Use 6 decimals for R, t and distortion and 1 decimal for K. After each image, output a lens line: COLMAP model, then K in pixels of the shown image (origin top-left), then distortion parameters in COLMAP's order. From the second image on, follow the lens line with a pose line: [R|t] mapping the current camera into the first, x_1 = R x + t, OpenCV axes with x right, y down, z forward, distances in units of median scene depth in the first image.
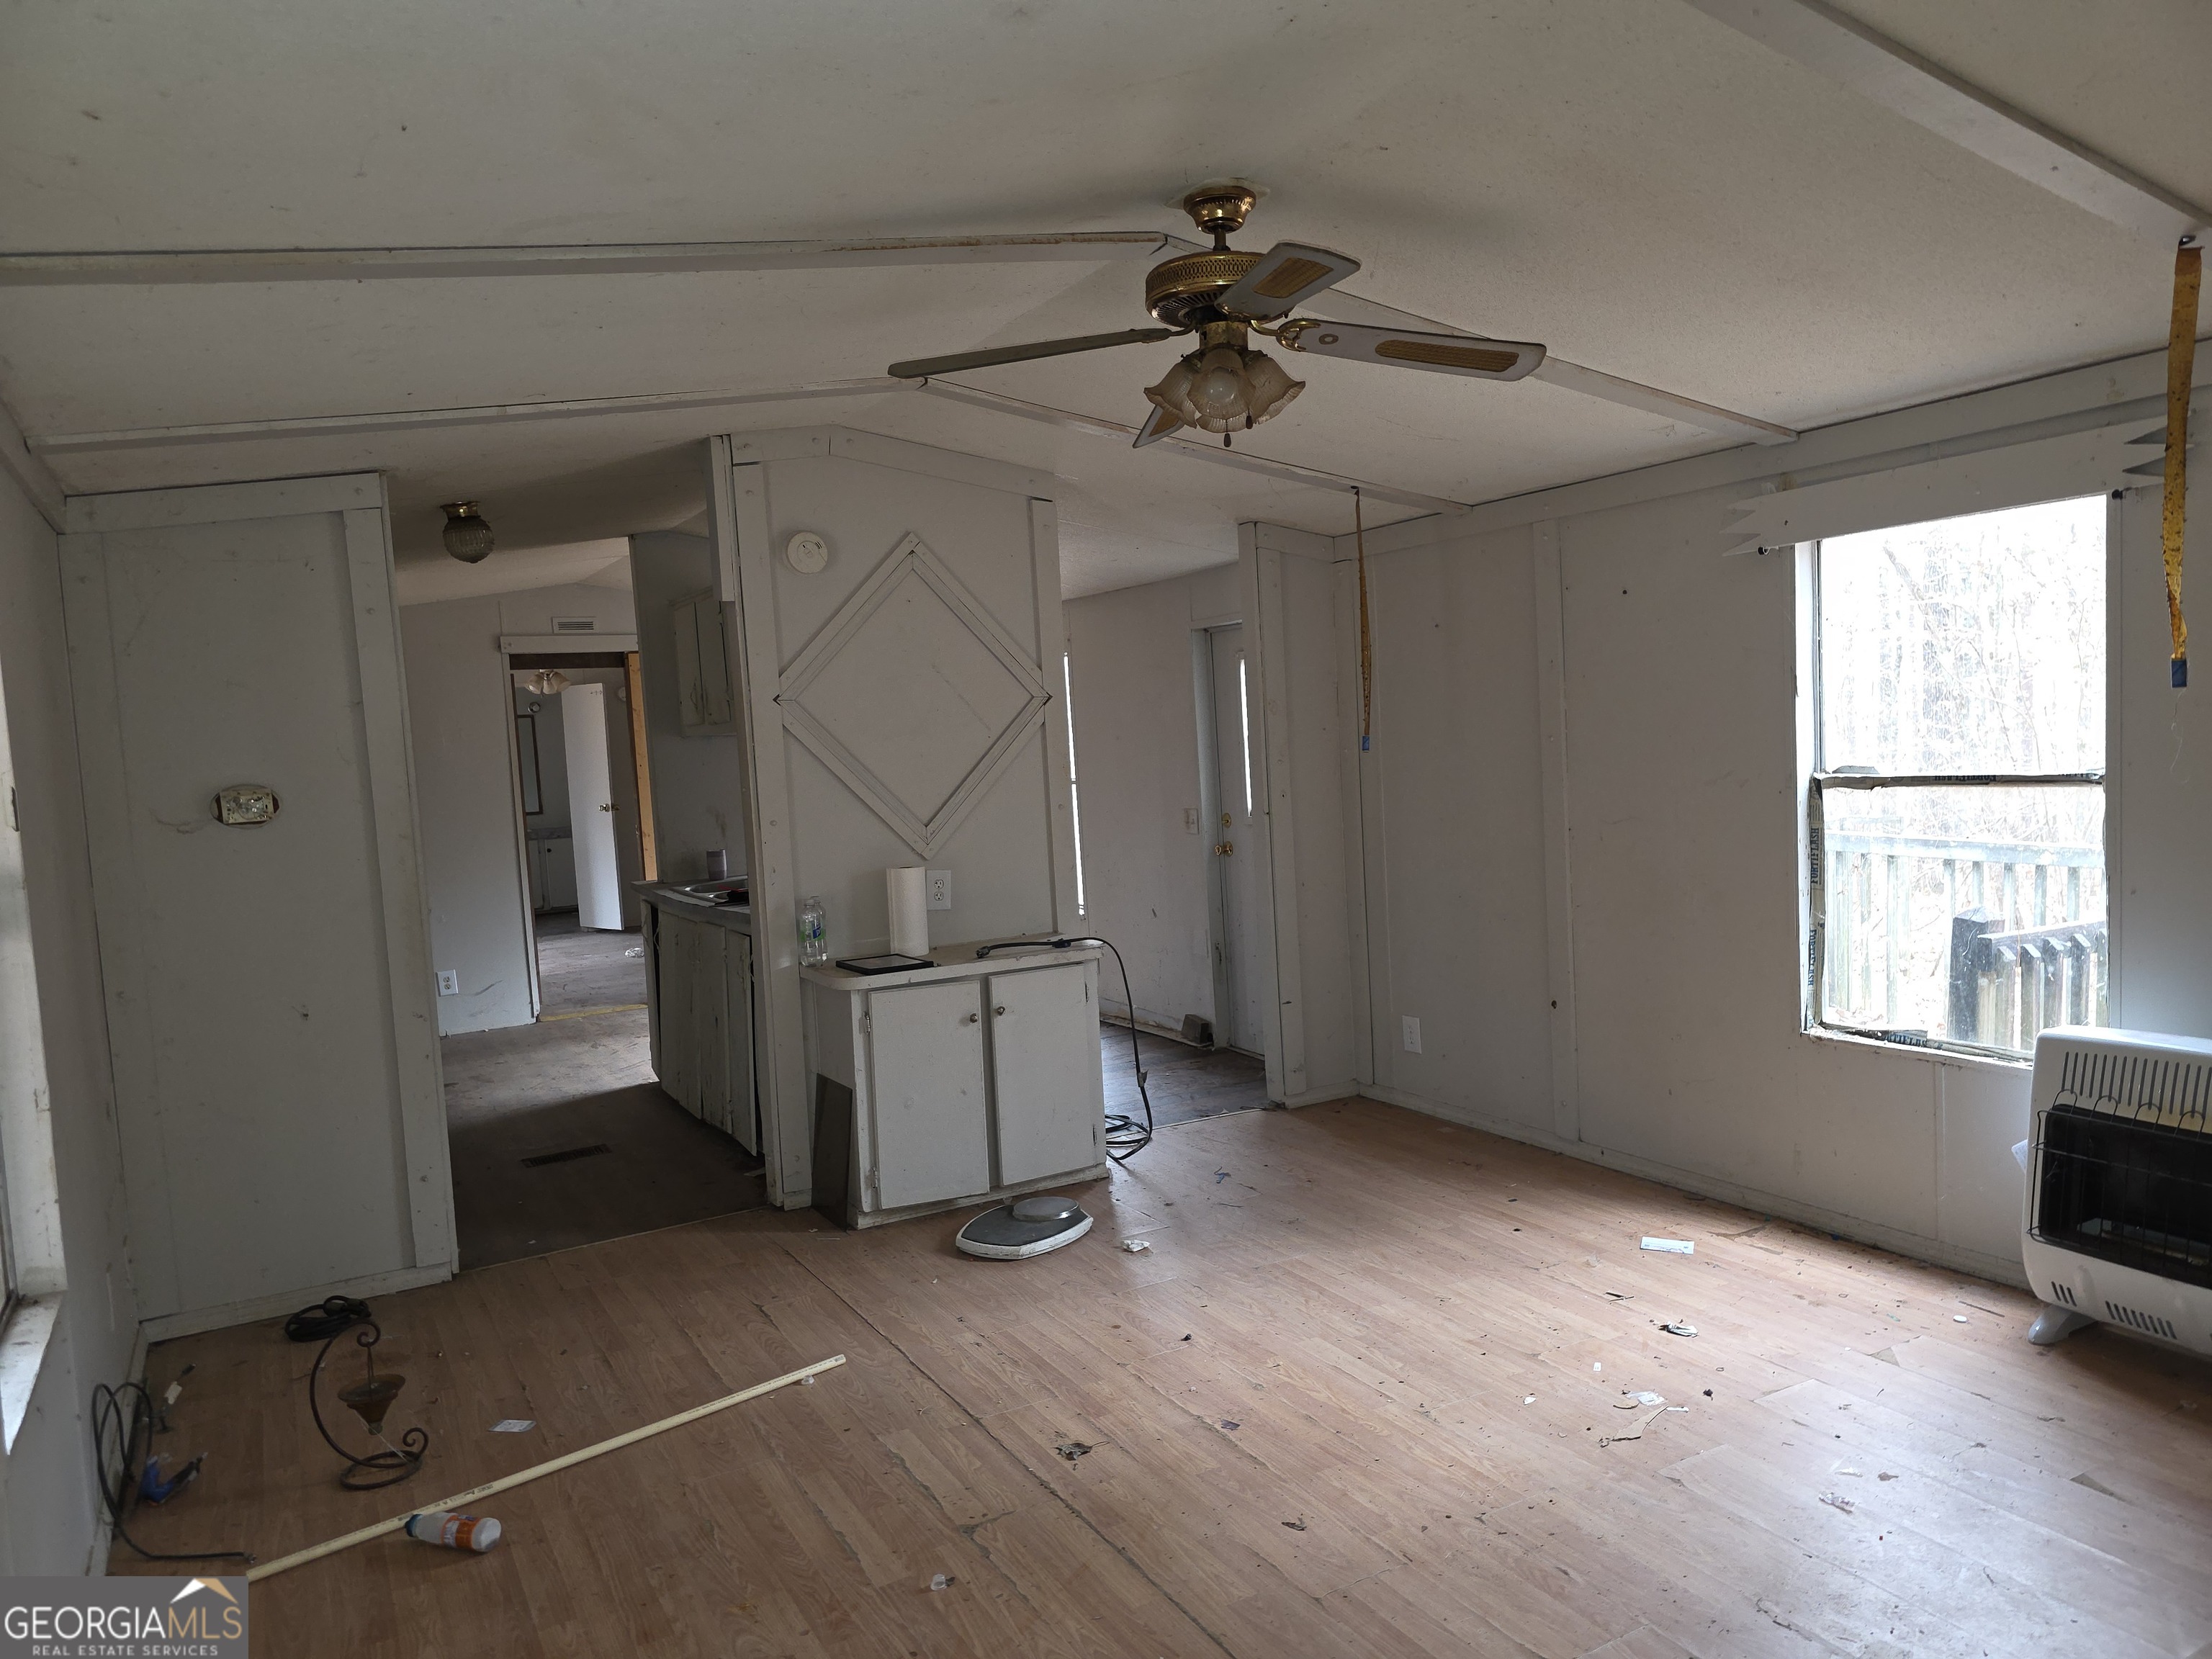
lens RADIAL K [[1492.1, 0, 1120.9], [0, 1492.1, 836.8], [0, 0, 1]] dist [0.036341, -0.028849]
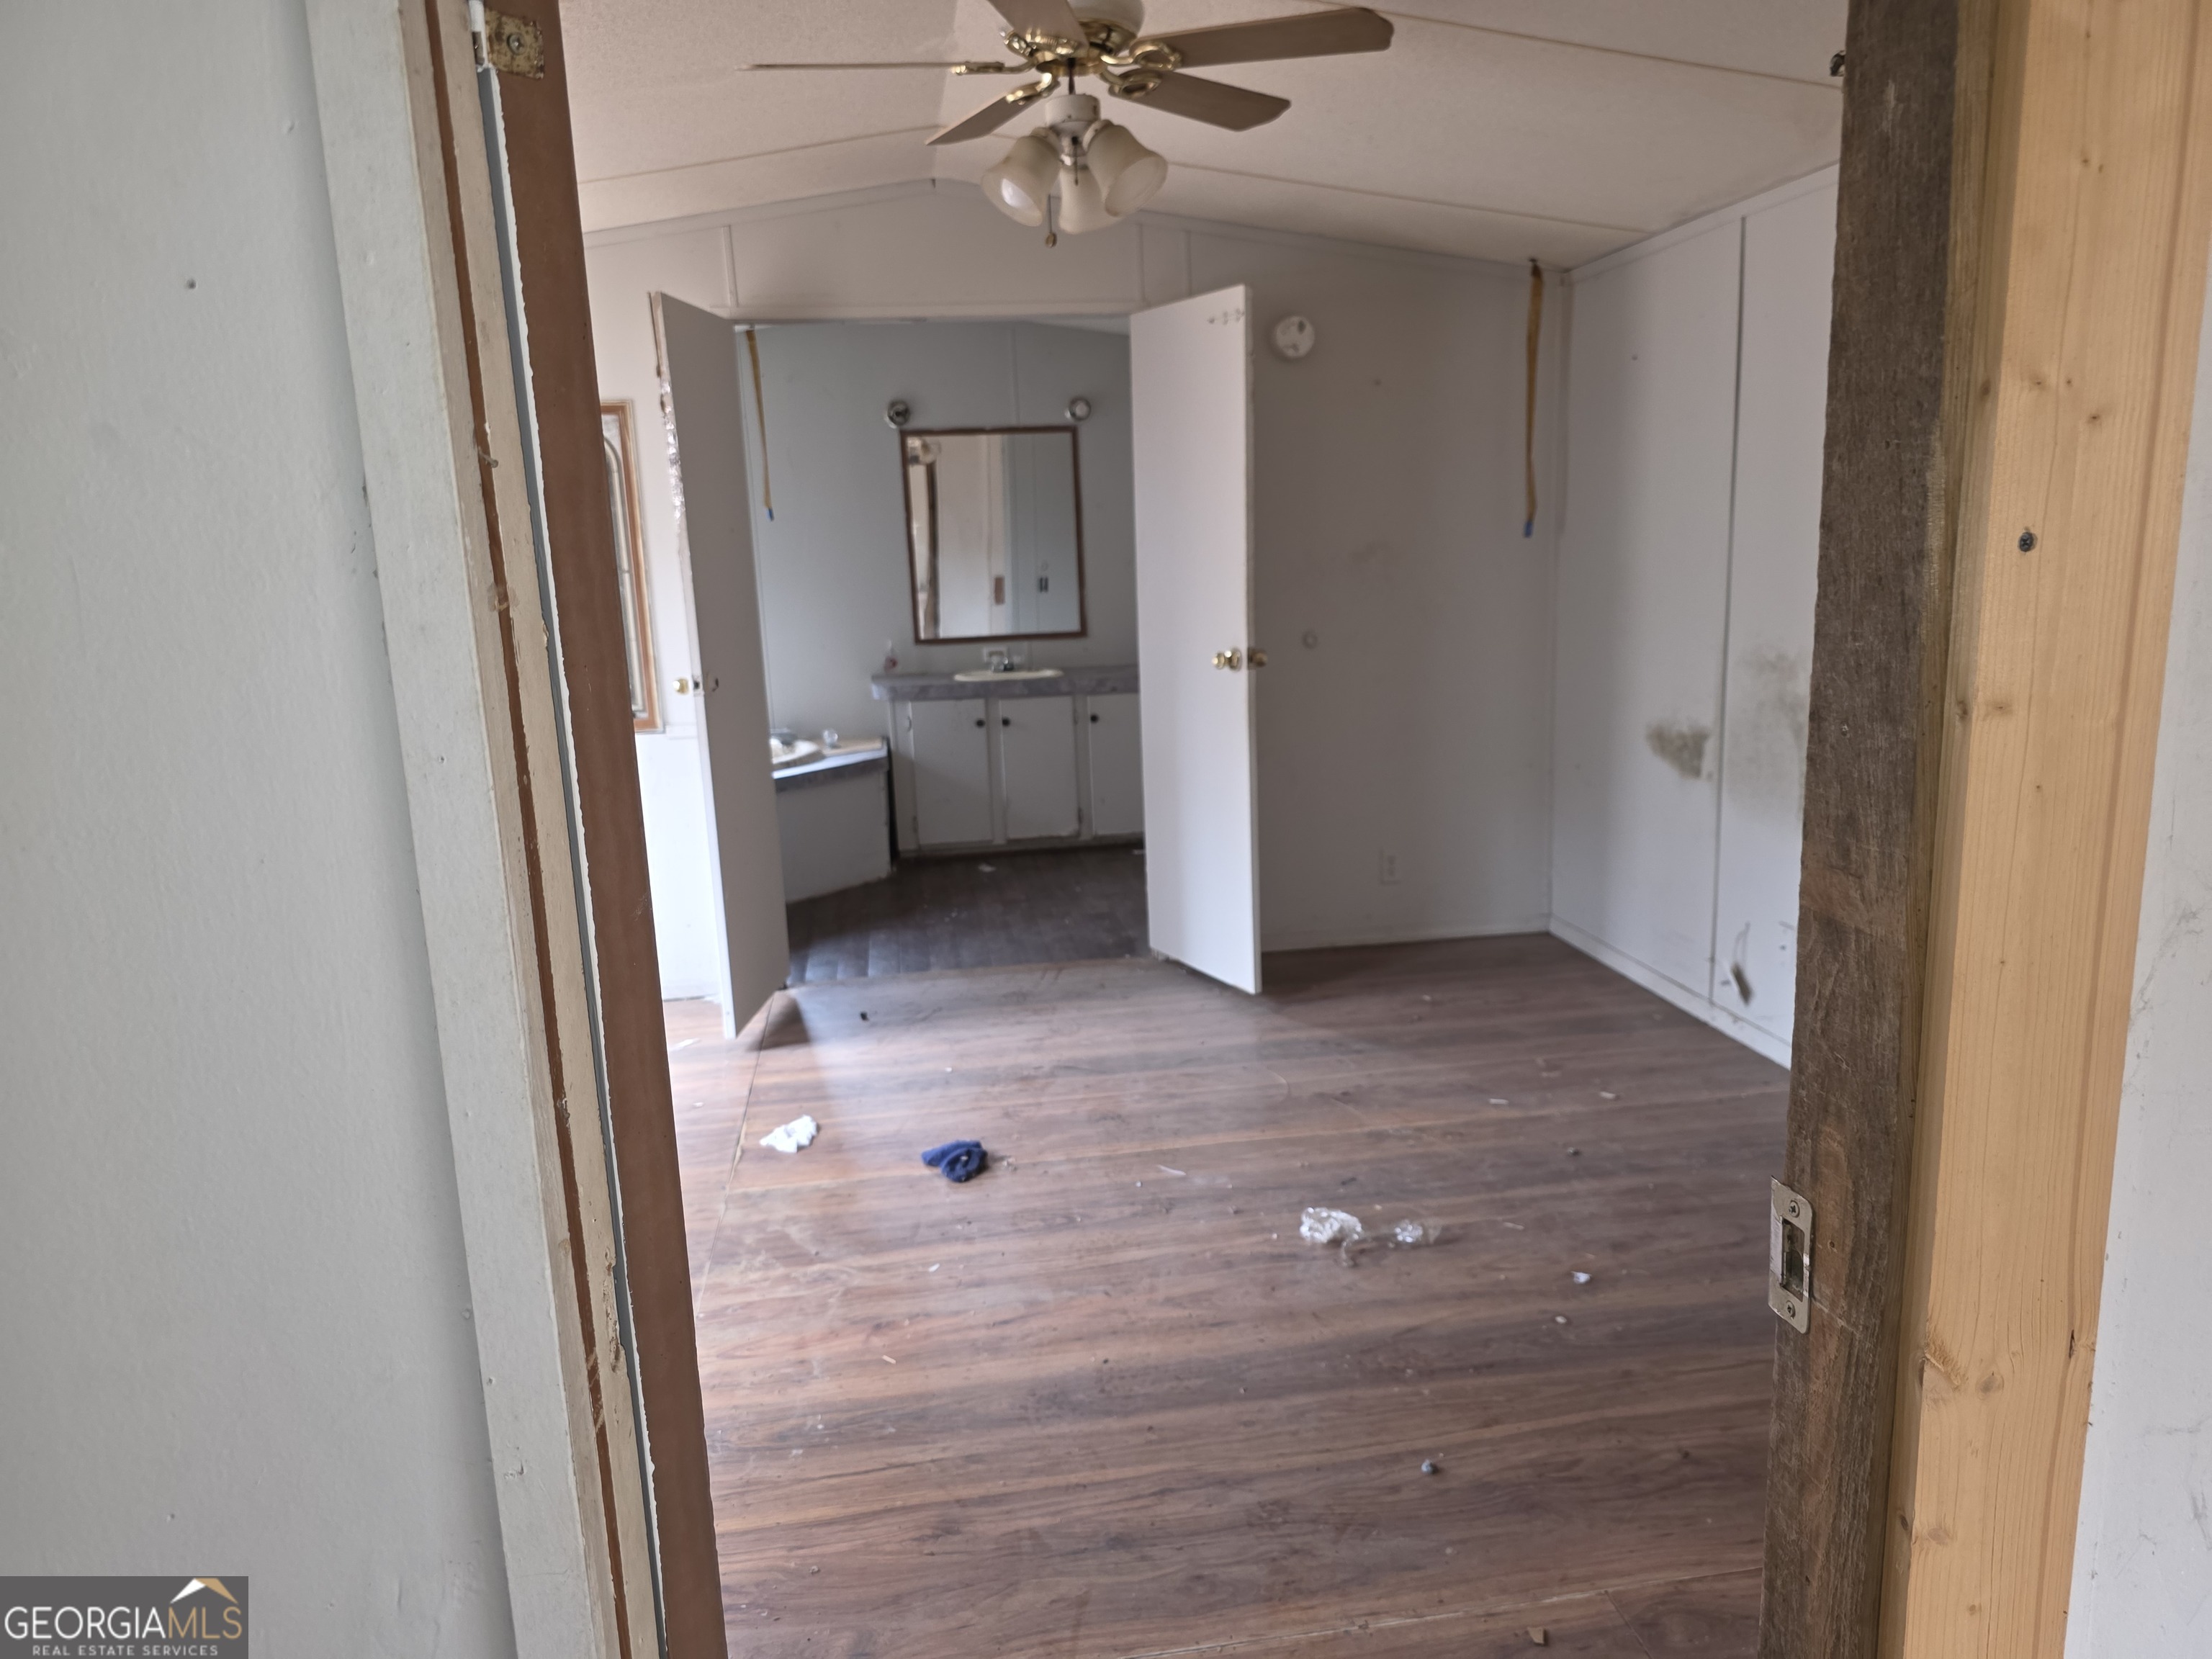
lens RADIAL K [[1492.1, 0, 1105.8], [0, 1492.1, 845.2], [0, 0, 1]] dist [0.036341, -0.028849]
pose [[0.929938, 0.094469, -0.355375, -0.245070], [-0.039474, 0.986498, 0.158944, -0.031210], [0.365592, -0.133780, 0.921111, 0.665167]]
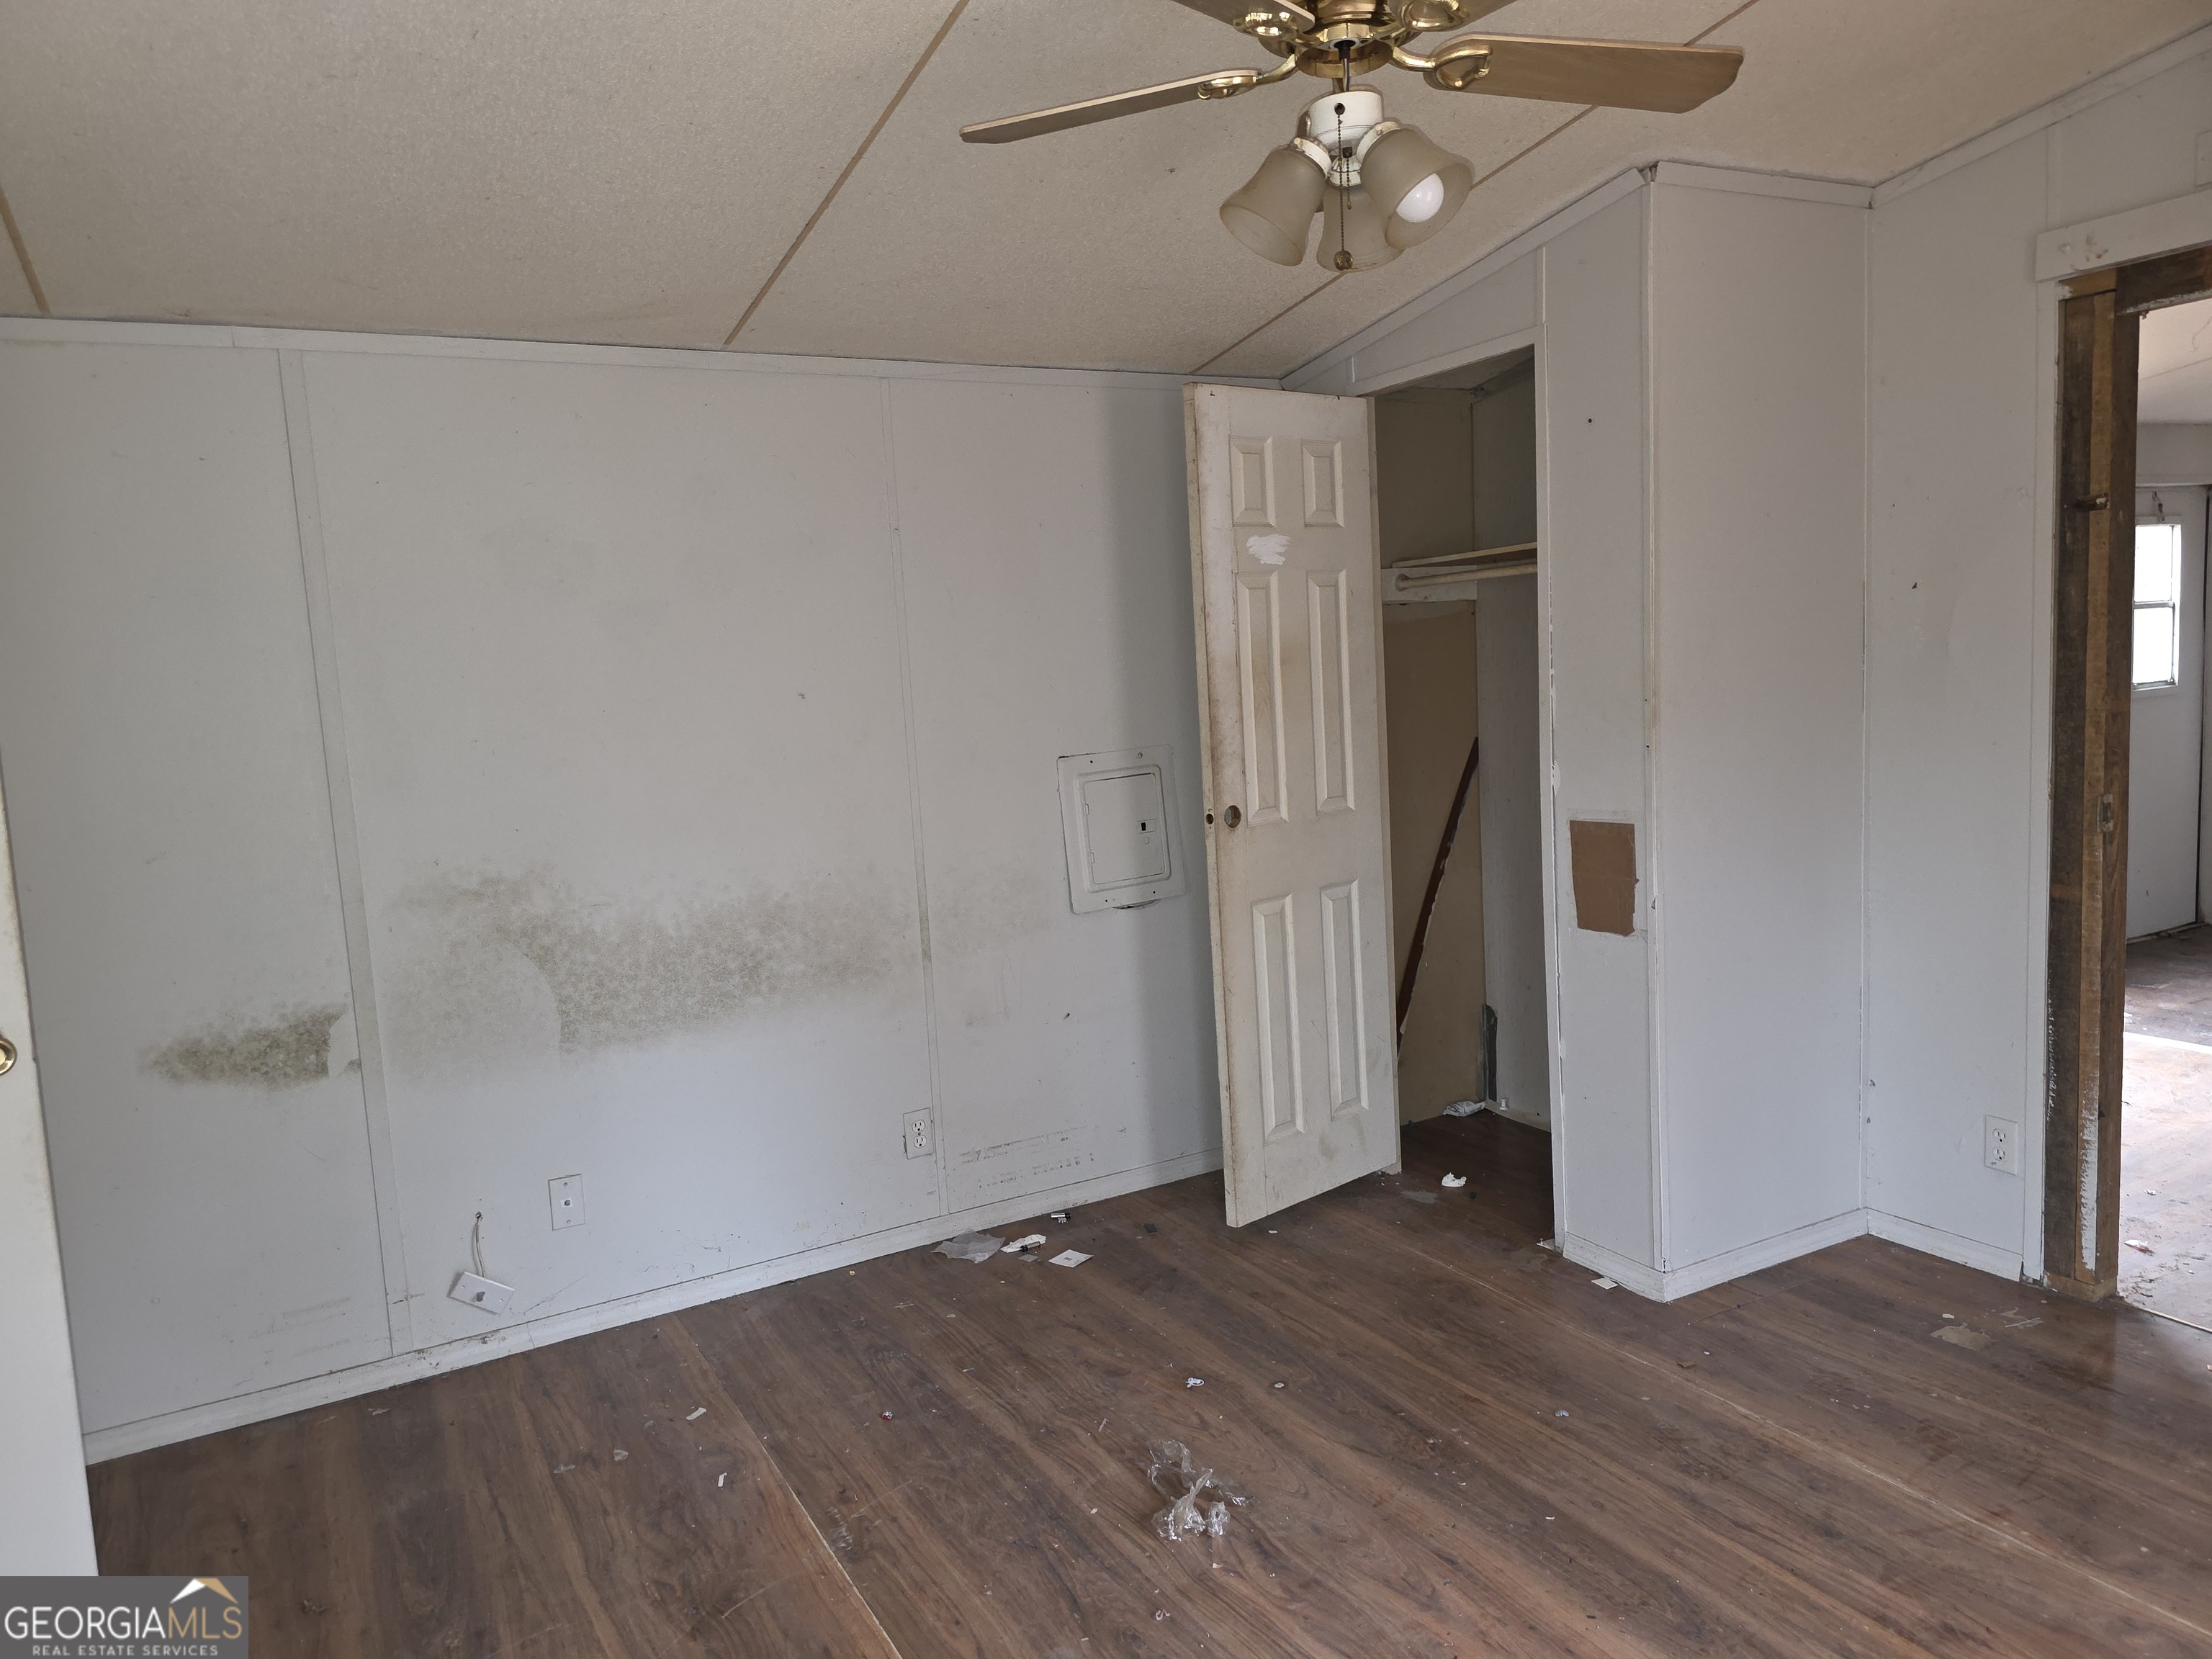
lens RADIAL K [[1492.1, 0, 1096.1], [0, 1492.1, 823.9], [0, 0, 1]] dist [0.036341, -0.028849]
pose [[0.028541, -0.057638, 0.997929, -0.489119], [0.130144, 0.990053, 0.053461, -0.035911], [-0.991084, 0.128349, 0.035759, 0.891274]]
